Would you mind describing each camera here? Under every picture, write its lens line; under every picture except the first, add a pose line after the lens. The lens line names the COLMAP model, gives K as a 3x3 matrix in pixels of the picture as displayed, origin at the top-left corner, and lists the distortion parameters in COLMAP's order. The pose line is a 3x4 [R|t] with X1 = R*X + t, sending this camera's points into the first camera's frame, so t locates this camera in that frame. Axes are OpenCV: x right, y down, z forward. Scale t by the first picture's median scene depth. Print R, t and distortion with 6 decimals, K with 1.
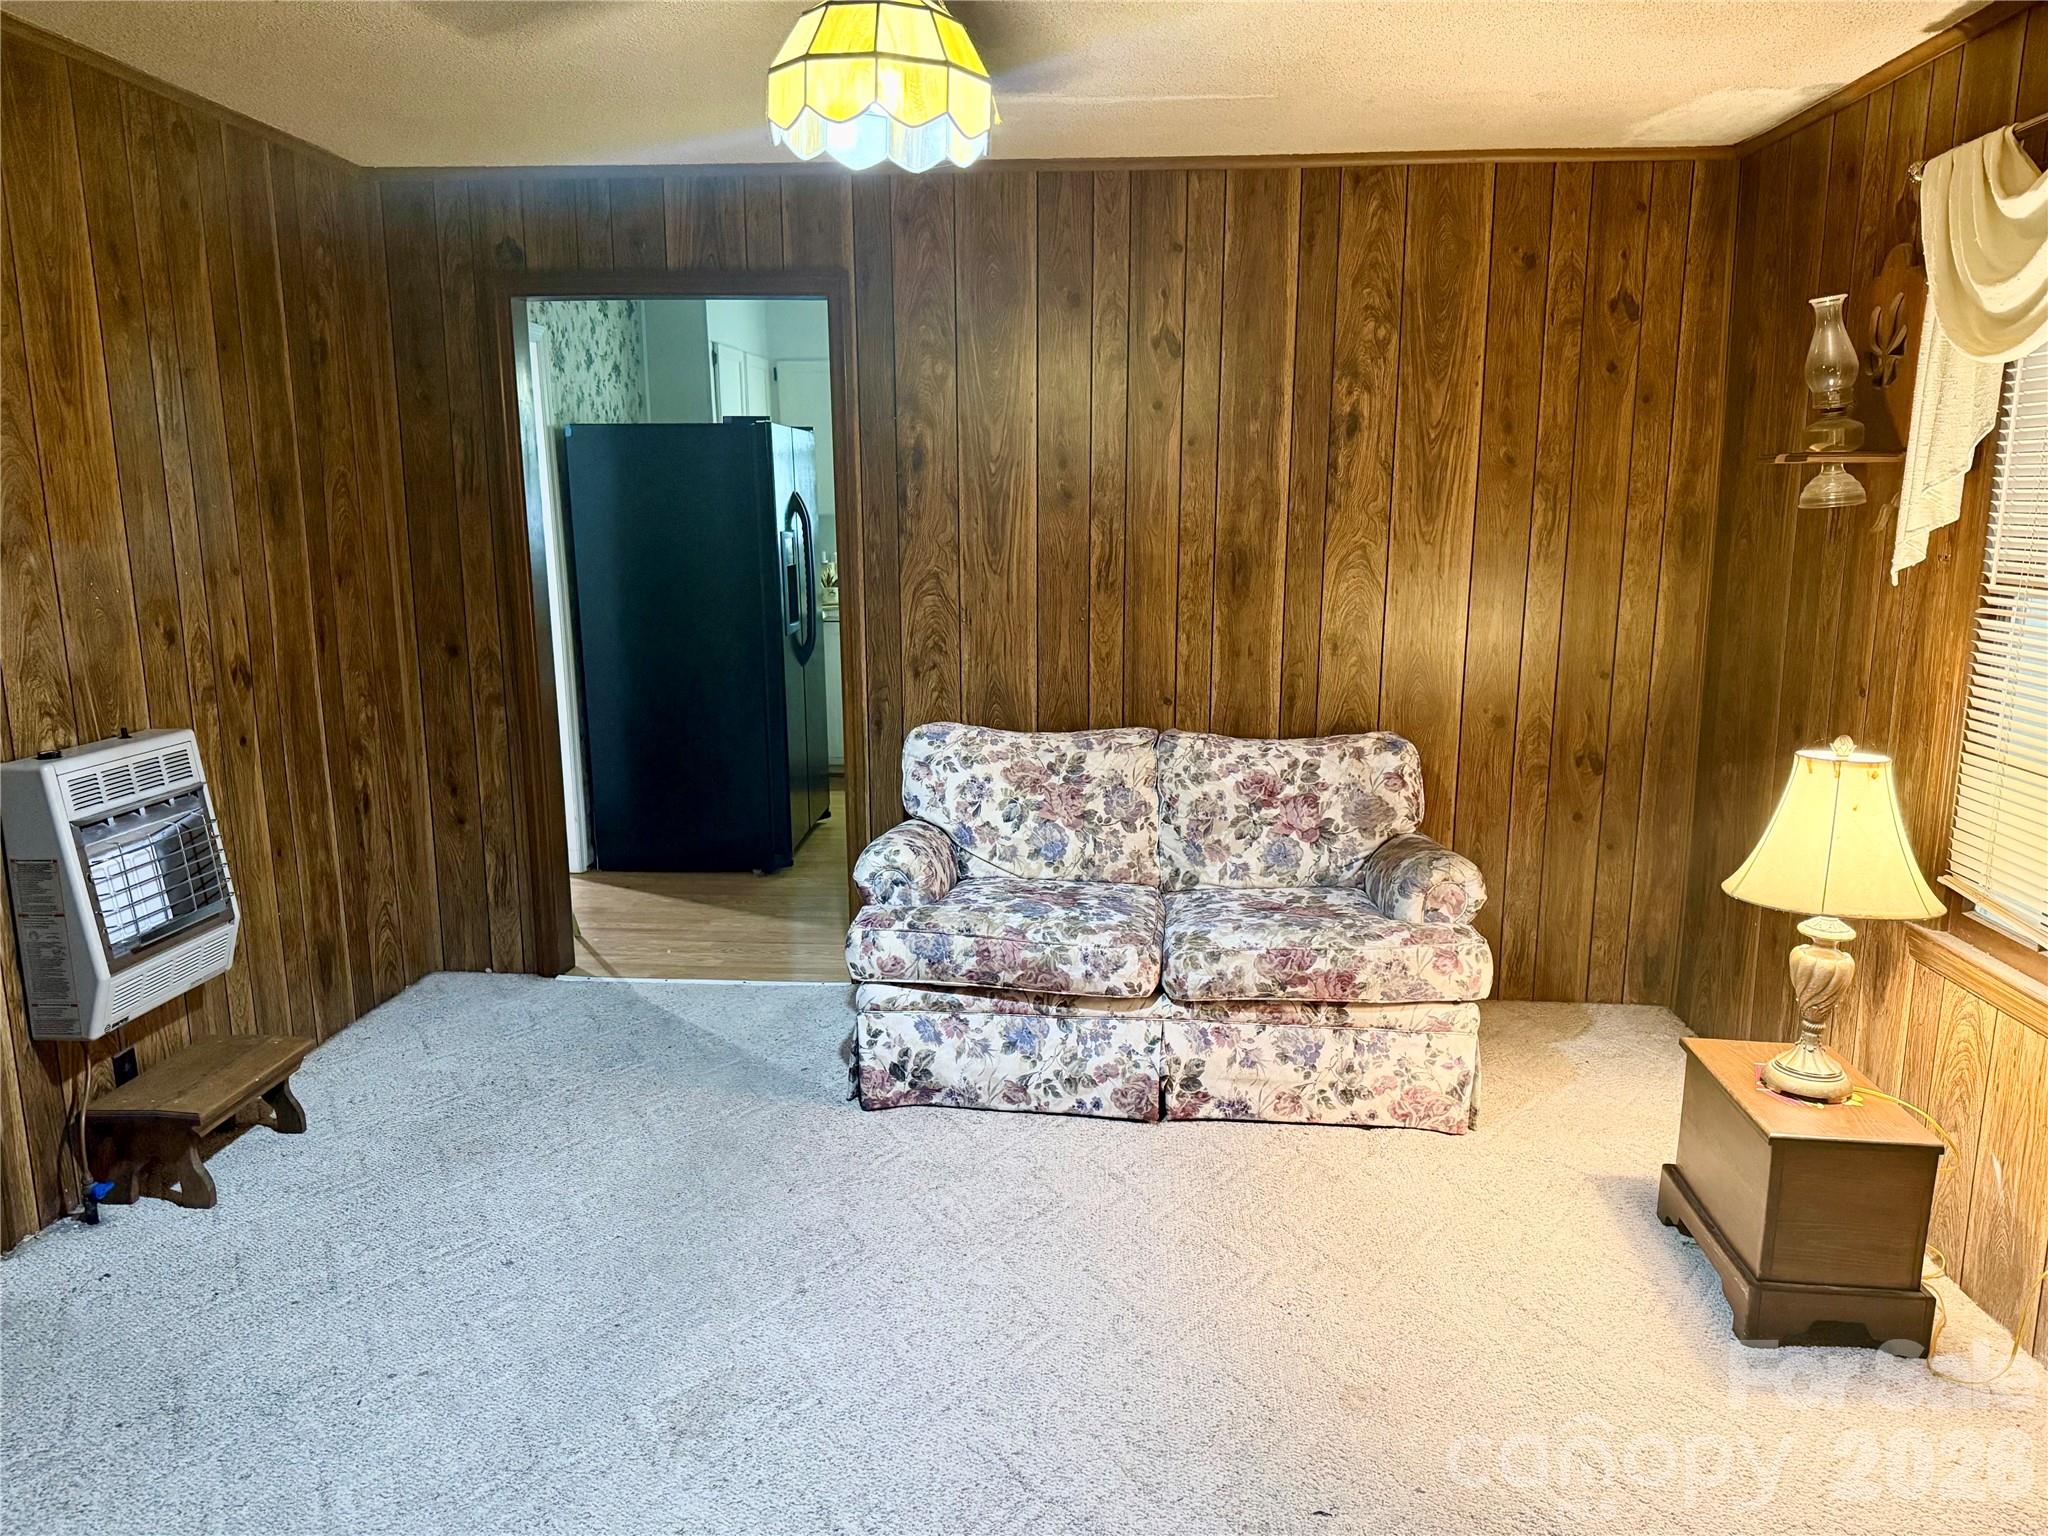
lens RADIAL K [[1433.7, 0, 1024.1], [0, 1433.7, 773.8], [0, 0, 1]] dist [0.059312, 0.001792]
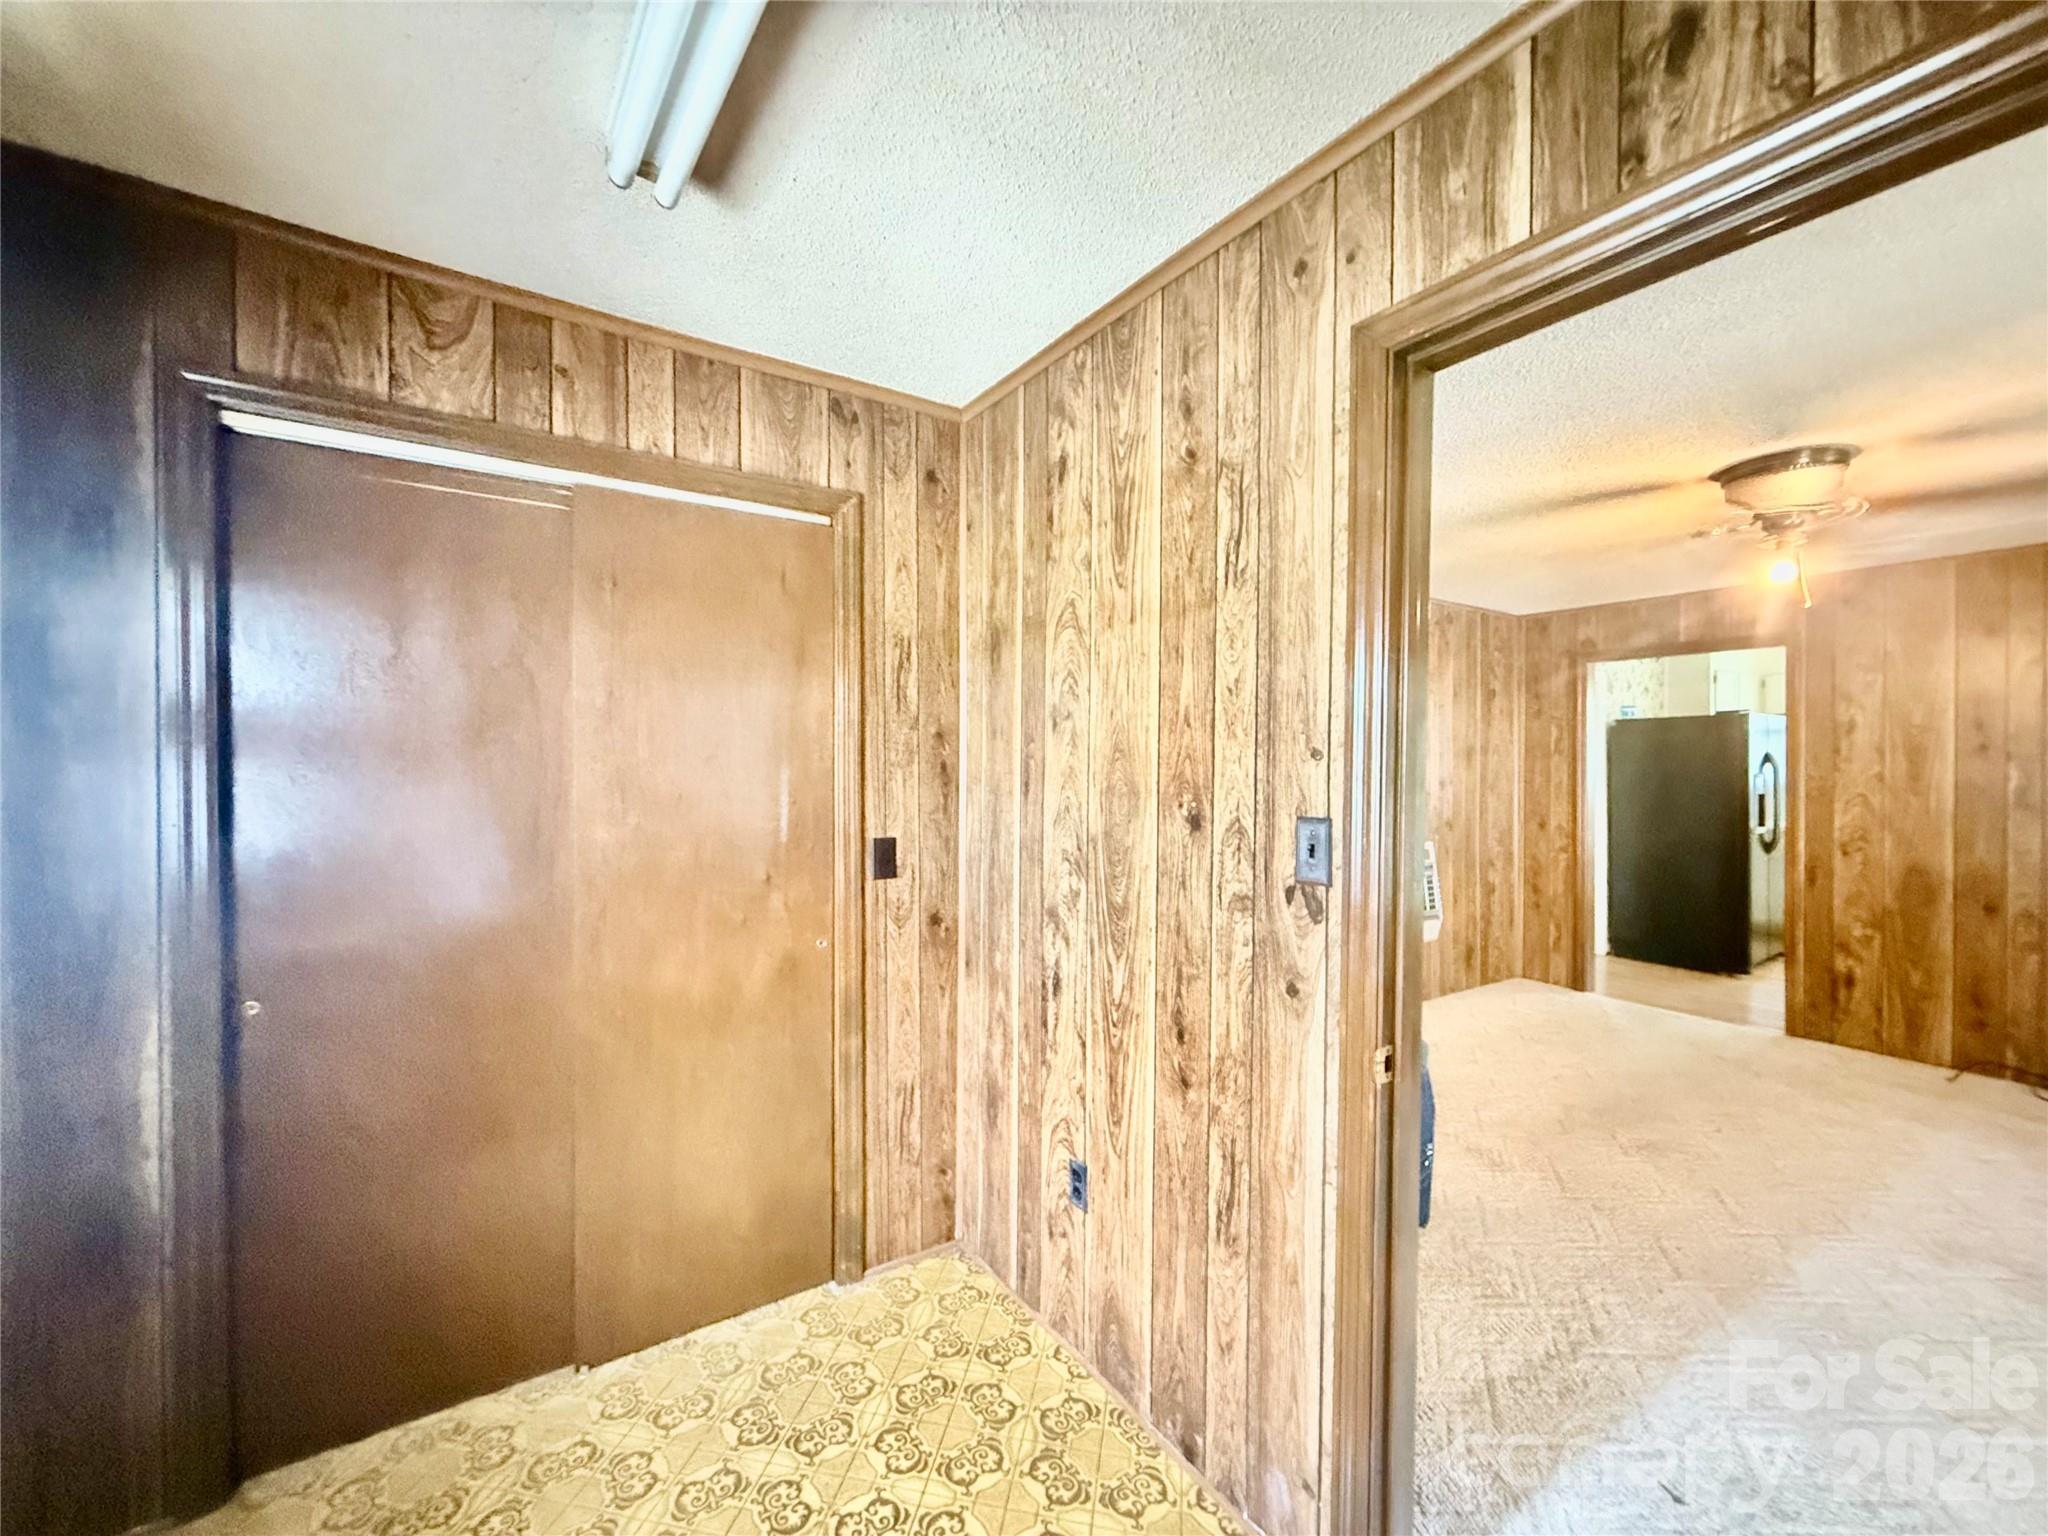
lens RADIAL K [[841.6, 0, 1021.4], [0, 841.6, 773.7], [0, 0, 1]] dist [0.010880, 0.000389]
pose [[0.612976, 0.011621, -0.790016, 0.117884], [-0.157673, 0.981579, -0.107900, 0.096853], [0.774209, 0.190704, 0.603517, -0.358145]]
